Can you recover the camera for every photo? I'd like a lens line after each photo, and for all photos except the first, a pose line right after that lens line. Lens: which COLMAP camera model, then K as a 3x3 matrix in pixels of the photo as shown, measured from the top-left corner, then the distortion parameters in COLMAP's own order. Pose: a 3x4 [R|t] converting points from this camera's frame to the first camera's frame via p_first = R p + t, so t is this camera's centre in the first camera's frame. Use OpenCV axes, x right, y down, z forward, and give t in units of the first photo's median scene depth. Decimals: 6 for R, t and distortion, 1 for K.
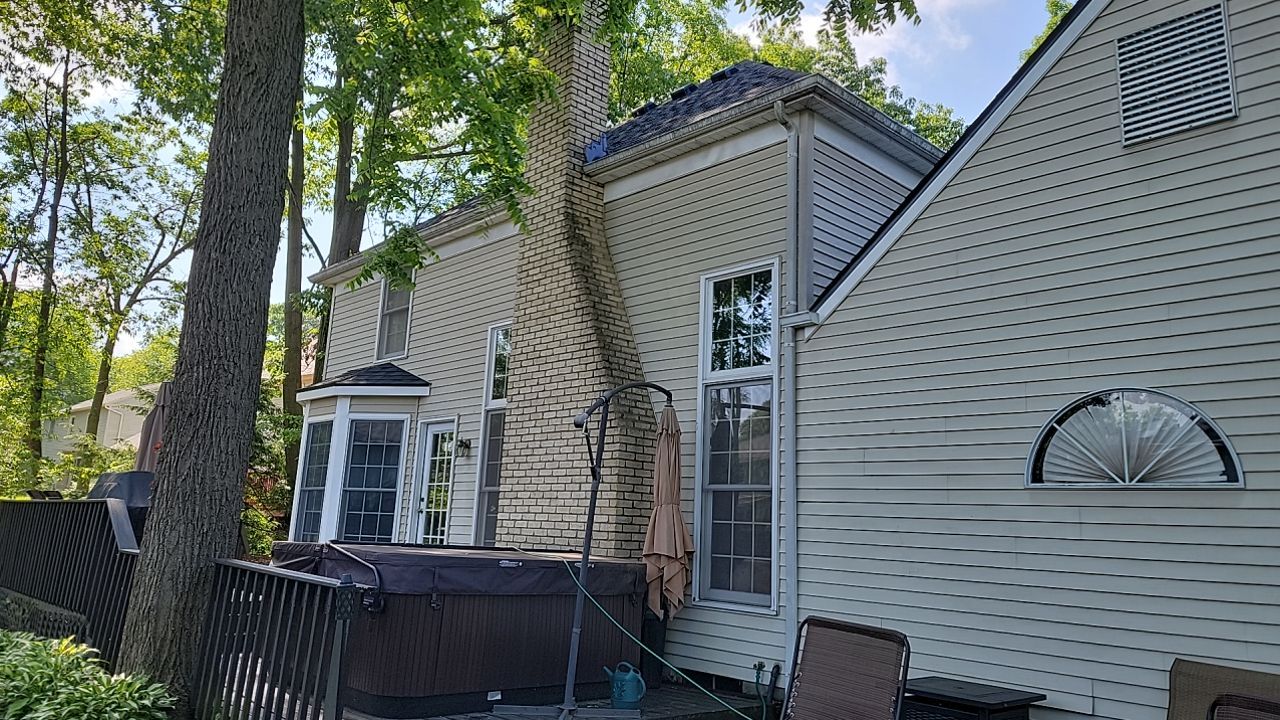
lens RADIAL K [[905.9, 0, 640.0], [0, 905.9, 360.0], [0, 0, 1]] dist [0.088941, -0.077599]
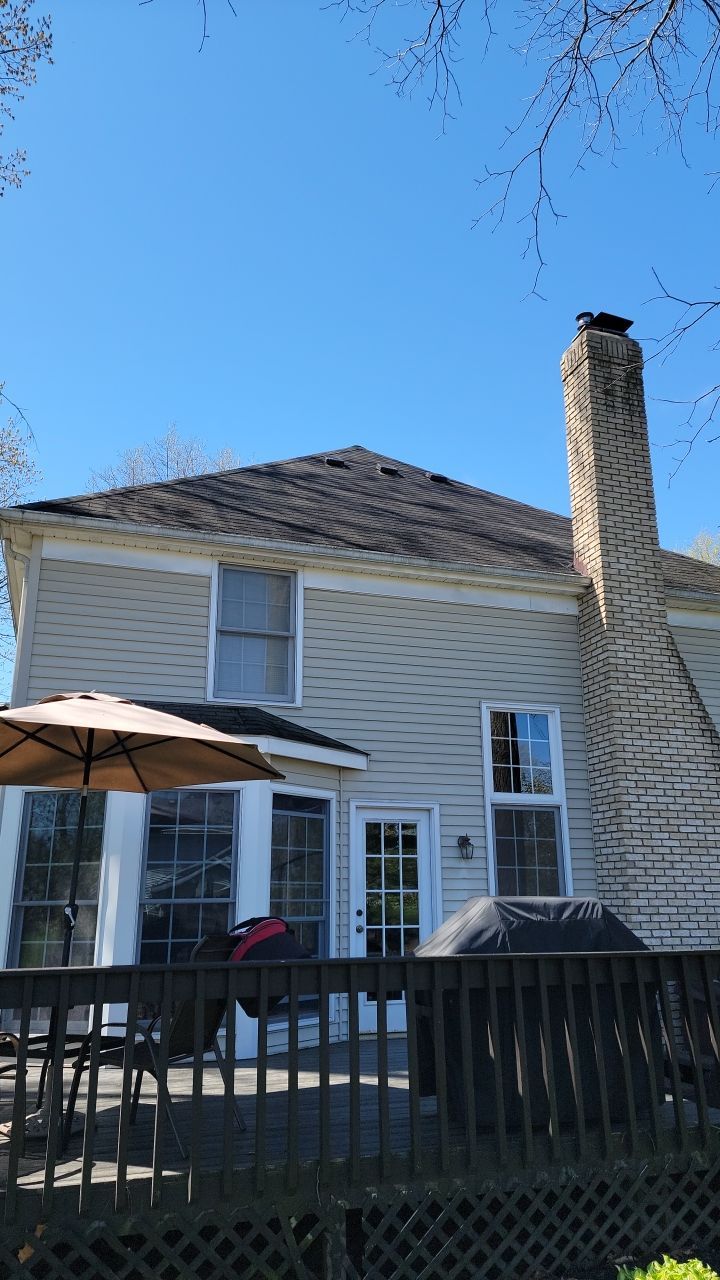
lens RADIAL K [[905.9, 0, 359.4], [0, 905.9, 646.2], [0, 0, 1]] dist [0.088941, -0.077599]
pose [[0.414122, 0.194547, 0.889187, -1.160349], [-0.148129, 0.978273, -0.145049, 0.061203], [-0.898087, -0.071647, 0.433943, 0.861969]]
